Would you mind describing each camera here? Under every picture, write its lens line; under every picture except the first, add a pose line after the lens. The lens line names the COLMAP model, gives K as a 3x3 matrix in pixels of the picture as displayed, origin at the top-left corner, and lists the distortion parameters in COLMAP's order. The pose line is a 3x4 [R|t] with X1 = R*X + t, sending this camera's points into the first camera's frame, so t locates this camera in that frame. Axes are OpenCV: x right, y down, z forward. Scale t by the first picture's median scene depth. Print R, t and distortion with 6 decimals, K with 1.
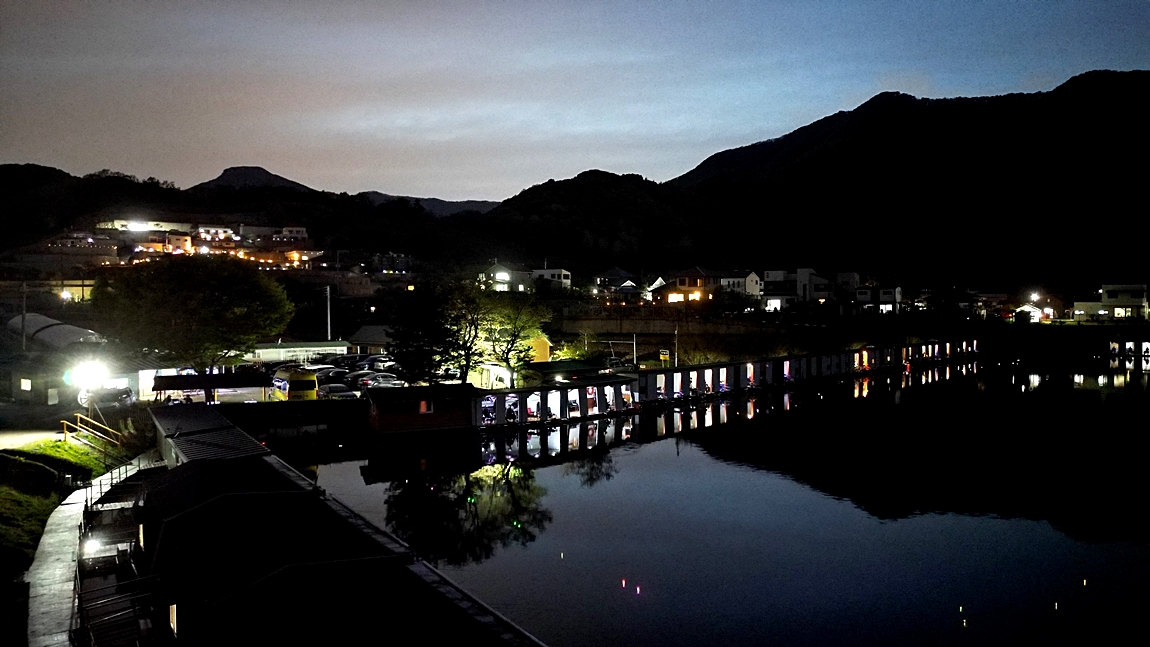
lens RADIAL K [[797.4, 0, 576.4], [0, 797.4, 322.6], [0, 0, 1]] dist [0.097783, -0.111933]
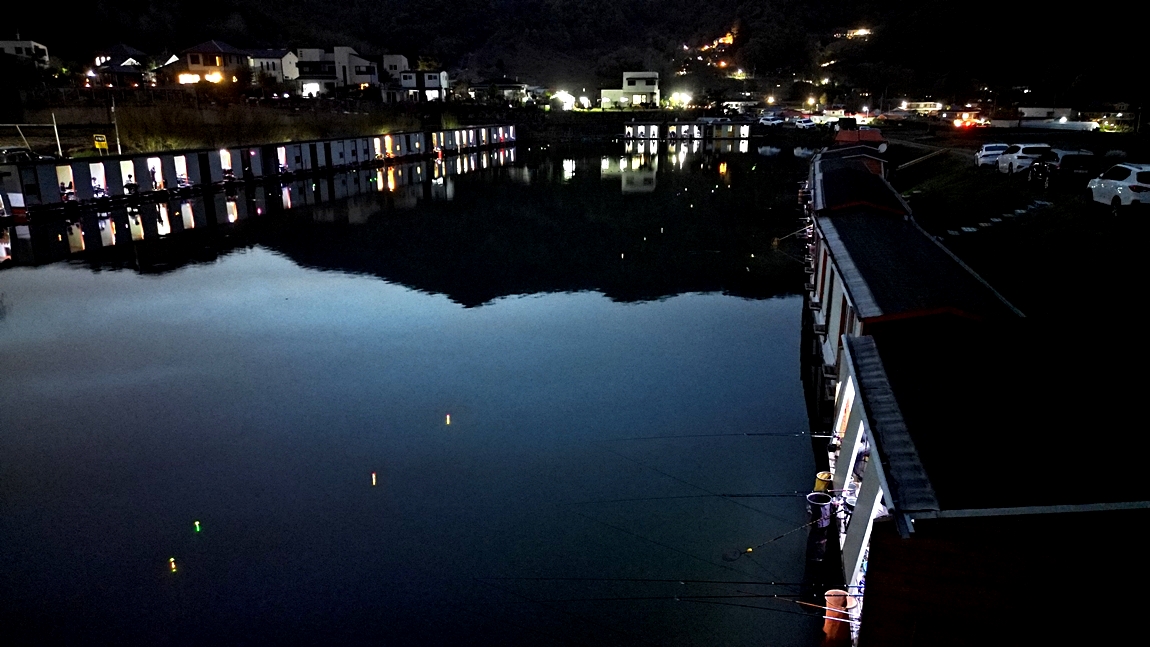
lens RADIAL K [[796.8, 0, 575.0], [0, 796.8, 323.5], [0, 0, 1]] dist [0.088655, -0.088108]
pose [[0.879898, -0.128448, 0.457471, 0.097976], [0.013710, 0.969232, 0.245768, 0.018589], [-0.474964, -0.209979, 0.854587, 0.092317]]
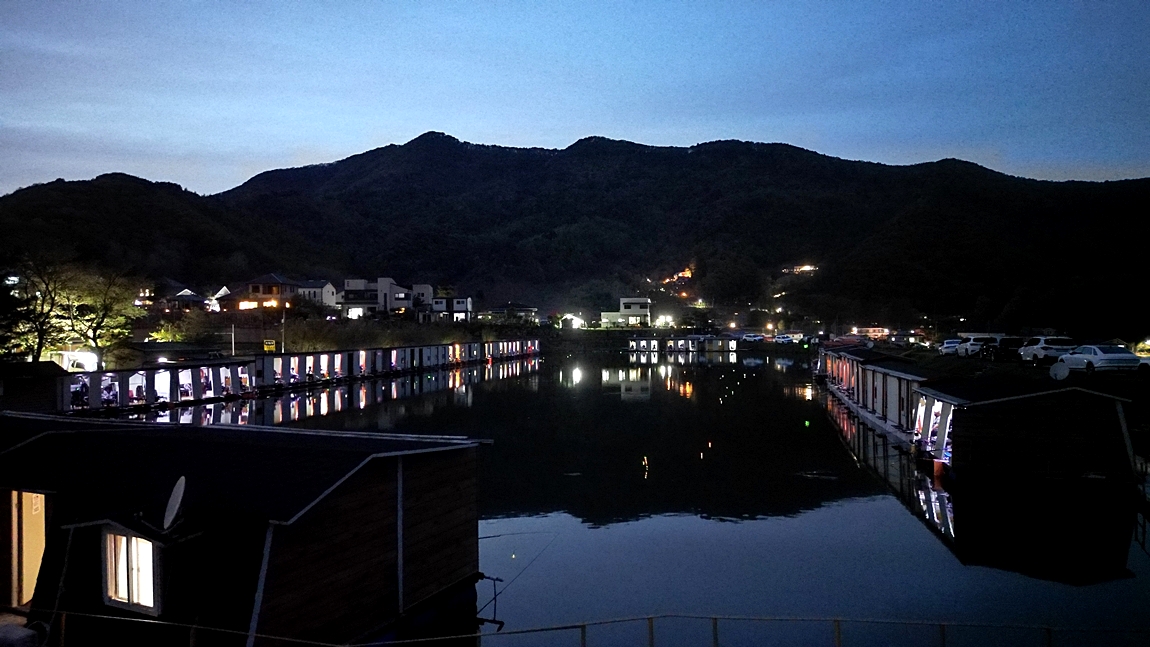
lens RADIAL K [[796.8, 0, 575.0], [0, 796.8, 323.5], [0, 0, 1]] dist [0.088655, -0.088108]
pose [[0.857615, -0.000552, 0.514292, -0.052099], [0.017351, 0.999461, -0.027861, 0.035787], [-0.514000, 0.032817, 0.857162, -0.000657]]
